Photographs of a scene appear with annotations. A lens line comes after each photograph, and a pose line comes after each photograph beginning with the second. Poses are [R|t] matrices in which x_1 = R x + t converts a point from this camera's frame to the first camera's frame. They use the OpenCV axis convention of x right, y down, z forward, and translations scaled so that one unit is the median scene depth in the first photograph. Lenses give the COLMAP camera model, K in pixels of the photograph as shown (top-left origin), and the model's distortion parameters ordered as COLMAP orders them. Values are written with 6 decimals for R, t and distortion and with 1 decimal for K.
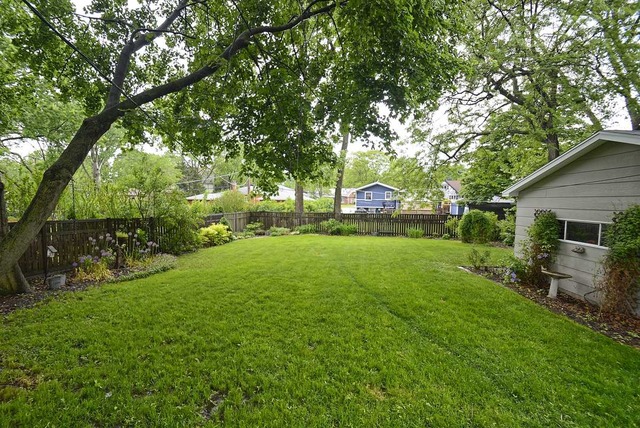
lens RADIAL K [[282.1, 0, 303.5], [0, 282.1, 218.7], [0, 0, 1]] dist [0.001415, -0.012648]
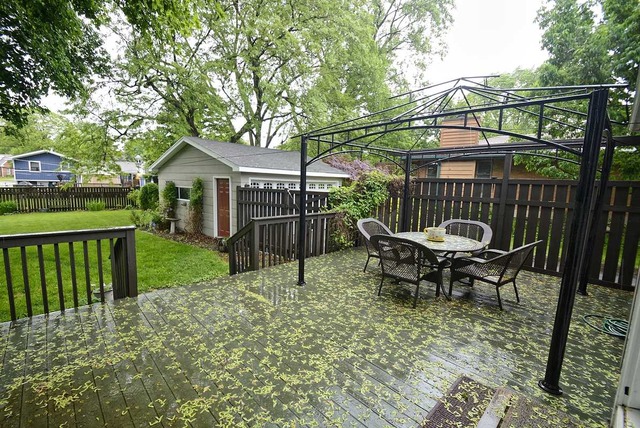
lens RADIAL K [[281.3, 0, 307.9], [0, 281.3, 219.5], [0, 0, 1]] dist [0.000734, -0.013235]
pose [[0.554470, -0.106239, 0.825395, -0.032896], [0.028124, 0.993644, 0.109003, 0.029268], [-0.831729, -0.037225, 0.553933, -0.455325]]
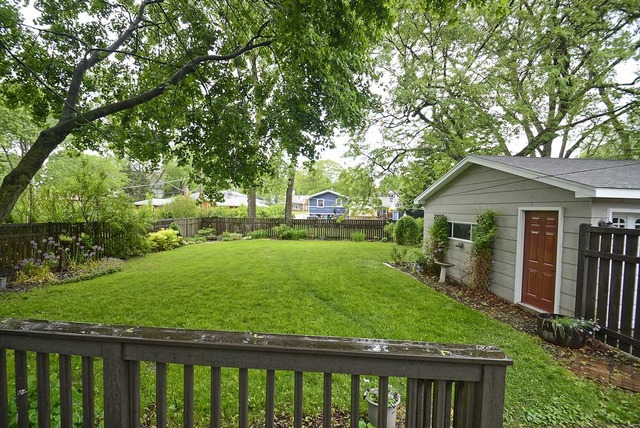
lens RADIAL K [[281.3, 0, 307.9], [0, 281.3, 219.5], [0, 0, 1]] dist [0.000734, -0.013235]
pose [[0.986094, 0.000630, 0.166189, 0.046286], [0.002883, 0.999777, -0.020896, 0.013609], [-0.166165, 0.021085, 0.985872, -0.136692]]
